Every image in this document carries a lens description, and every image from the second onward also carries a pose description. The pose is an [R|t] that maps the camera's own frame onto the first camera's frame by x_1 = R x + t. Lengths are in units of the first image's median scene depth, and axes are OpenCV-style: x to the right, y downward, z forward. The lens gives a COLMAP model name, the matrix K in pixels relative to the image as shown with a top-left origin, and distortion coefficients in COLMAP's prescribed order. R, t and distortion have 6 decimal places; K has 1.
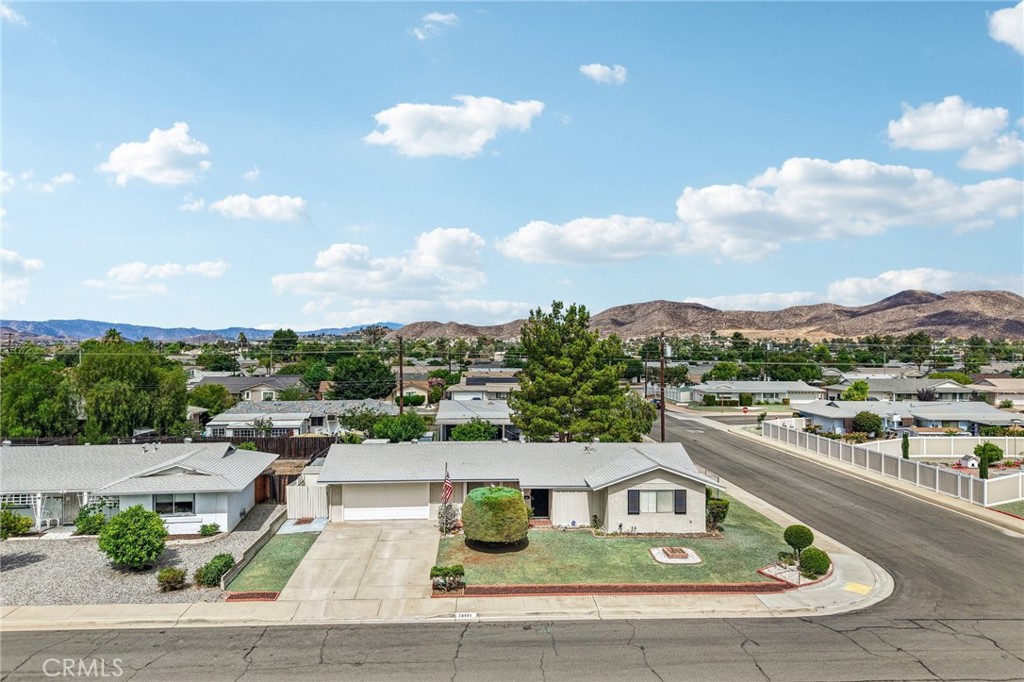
lens RADIAL K [[700.0, 0, 507.9], [0, 700.0, 340.3], [0, 0, 1]] dist [0.019376, -0.014324]
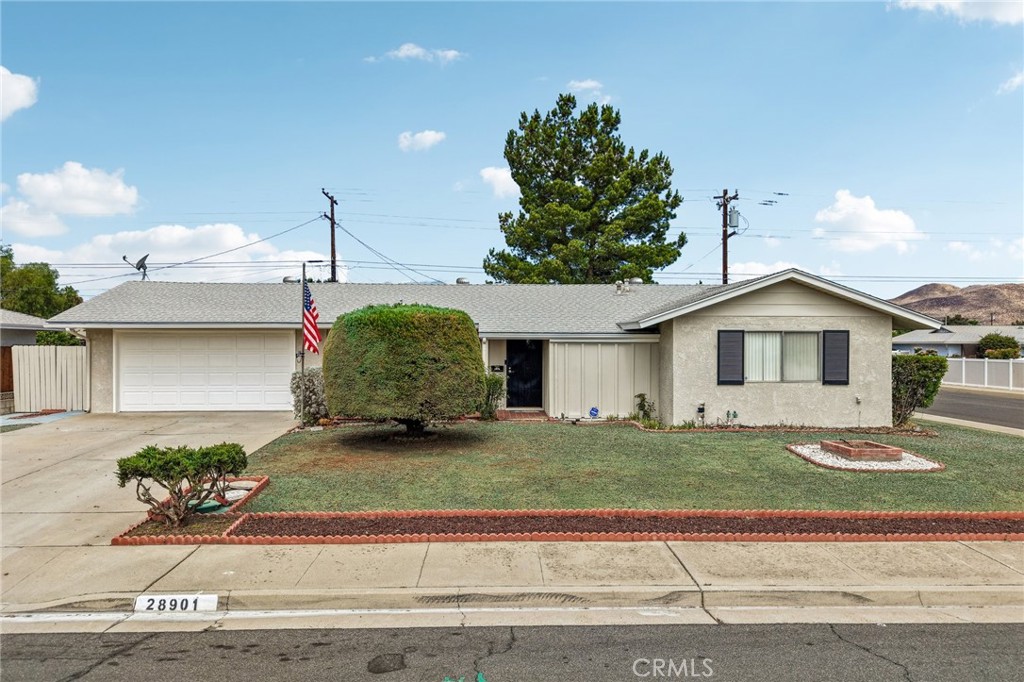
lens RADIAL K [[700.0, 0, 514.6], [0, 700.0, 345.0], [0, 0, 1]] dist [0.019376, -0.014324]
pose [[0.999926, 0.002304, -0.011943, 0.050733], [-0.002175, 0.999940, 0.010775, 0.232101], [0.011967, -0.010749, 0.999871, 0.588595]]
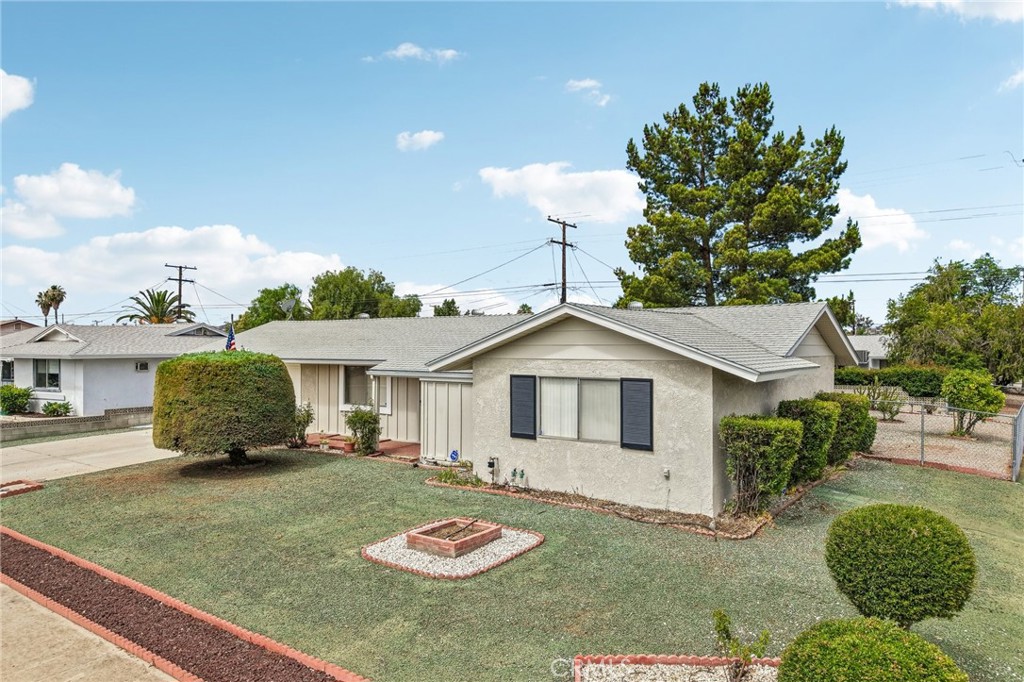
lens RADIAL K [[700.0, 0, 508.3], [0, 700.0, 345.6], [0, 0, 1]] dist [0.019376, -0.014324]
pose [[0.776030, -0.001945, -0.630693, 0.437853], [0.006498, 0.999967, 0.004911, 0.208034], [0.630662, -0.007909, 0.776017, 0.744798]]
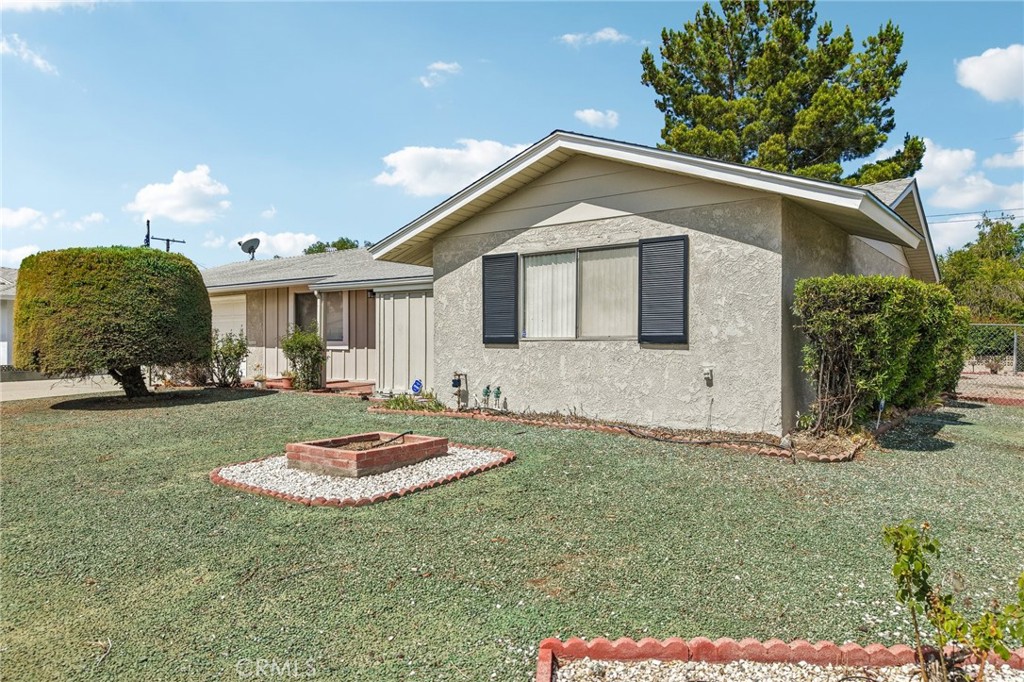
lens RADIAL K [[700.0, 0, 510.1], [0, 700.0, 339.7], [0, 0, 1]] dist [0.019376, -0.014324]
pose [[0.768125, -0.003225, -0.640292, 0.377061], [0.004200, 0.999991, 0.000001, 0.261828], [0.640286, -0.002690, 0.768132, 0.844883]]
